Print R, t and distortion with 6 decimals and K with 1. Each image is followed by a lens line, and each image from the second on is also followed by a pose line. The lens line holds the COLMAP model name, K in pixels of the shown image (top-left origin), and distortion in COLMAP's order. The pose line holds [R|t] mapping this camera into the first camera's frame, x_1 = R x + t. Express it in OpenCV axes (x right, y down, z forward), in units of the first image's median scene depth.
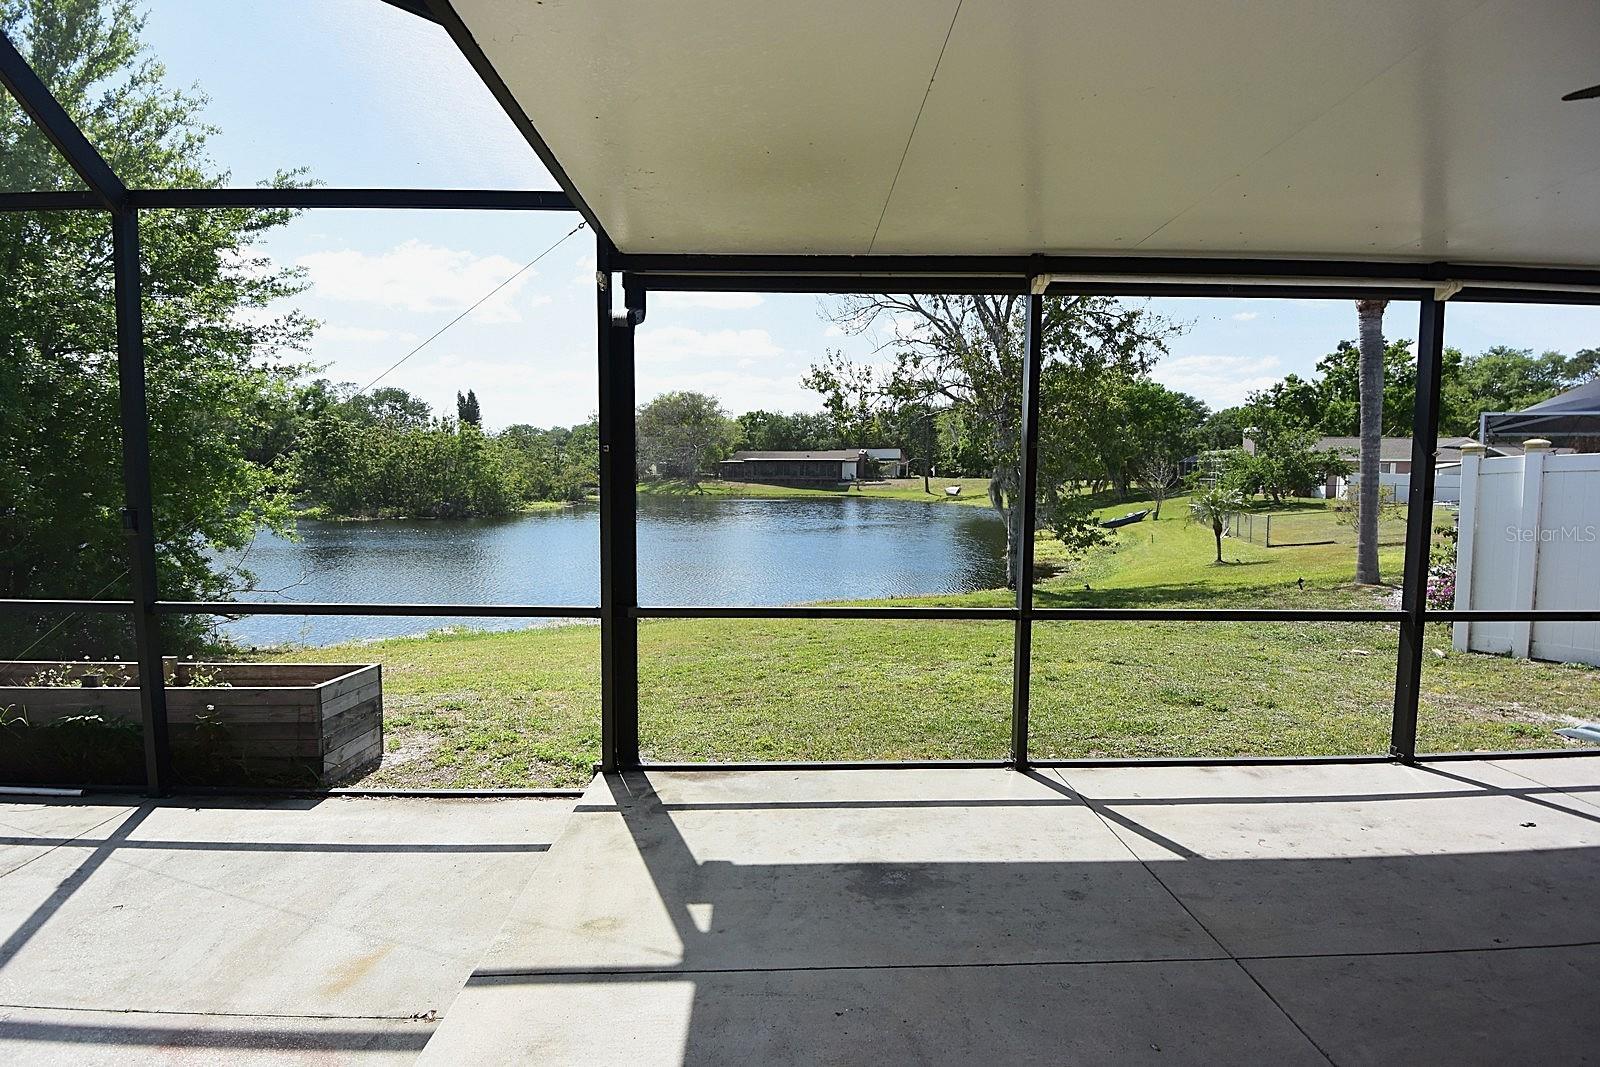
lens RADIAL K [[834.6, 0, 800.5], [0, 834.6, 539.6], [0, 0, 1]] dist [-0.002228, -0.026787]
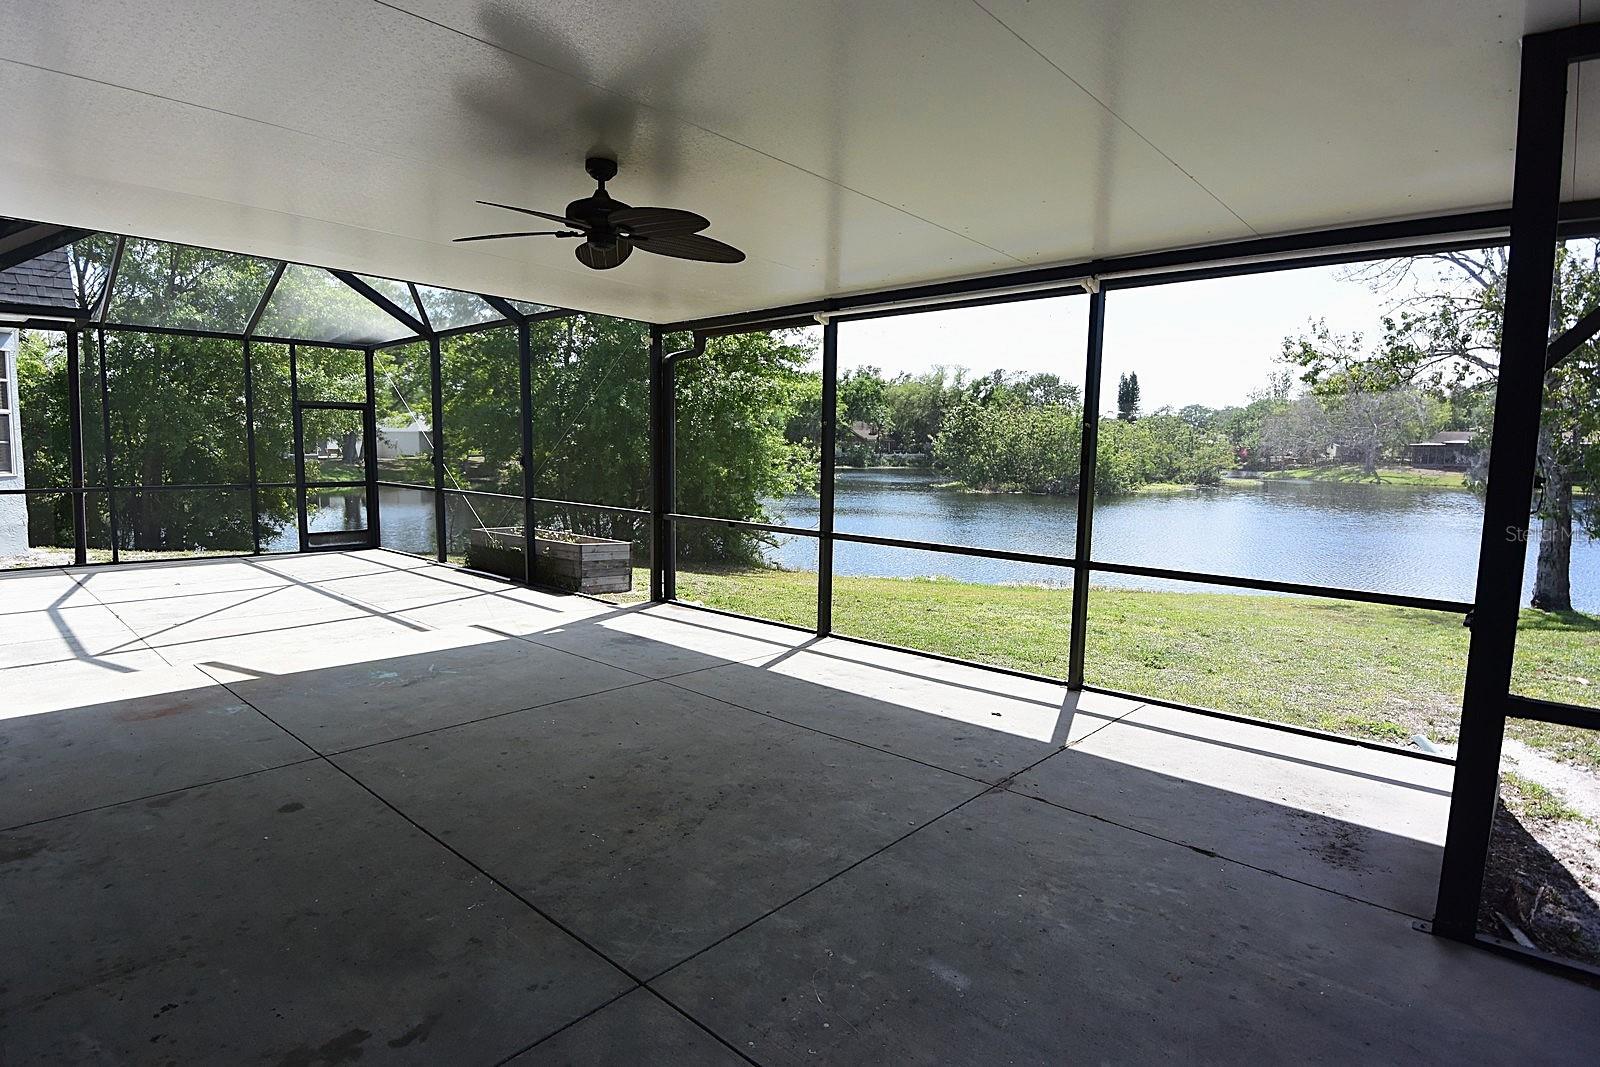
lens RADIAL K [[834.6, 0, 800.5], [0, 834.6, 539.6], [0, 0, 1]] dist [-0.002228, -0.026787]
pose [[0.722487, 0.081588, -0.686554, 0.742321], [-0.066578, 0.996608, 0.048372, 0.017061], [0.688172, 0.010761, 0.725468, -0.077433]]
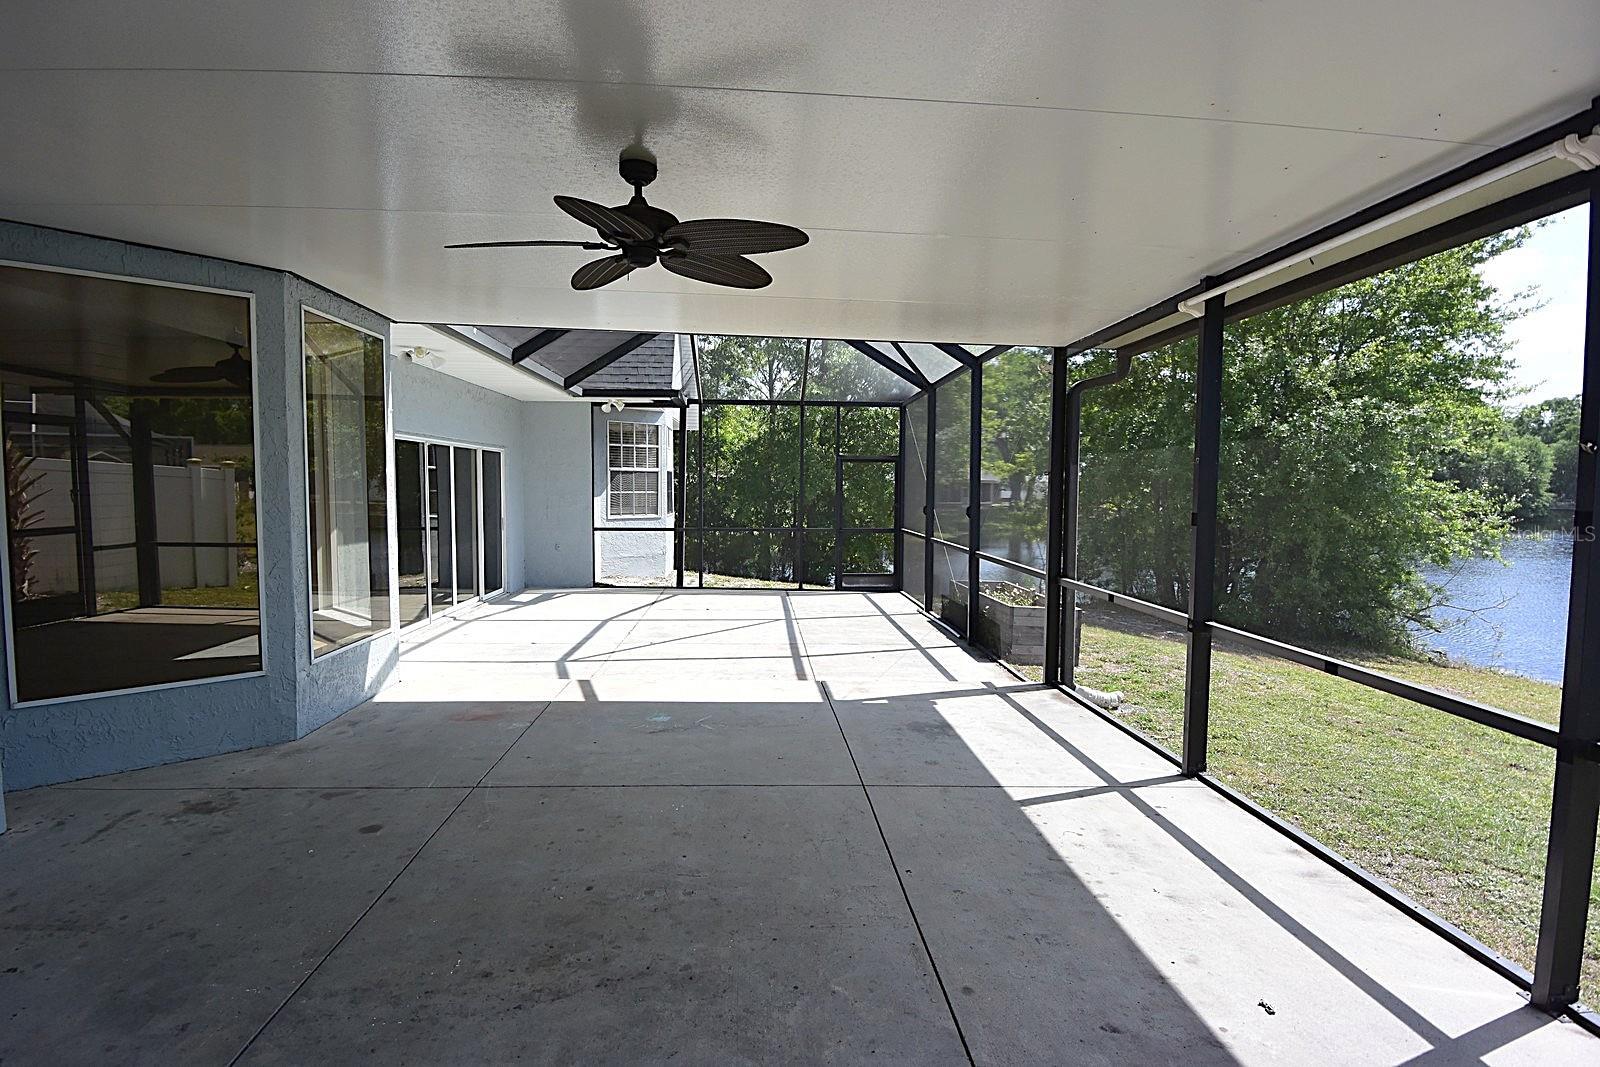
lens RADIAL K [[834.6, 0, 800.5], [0, 834.6, 539.6], [0, 0, 1]] dist [-0.002228, -0.026787]
pose [[0.034540, 0.055869, -0.997840, 0.733202], [-0.087054, 0.994809, 0.052686, -0.014291], [0.995605, 0.085046, 0.039225, 0.270537]]
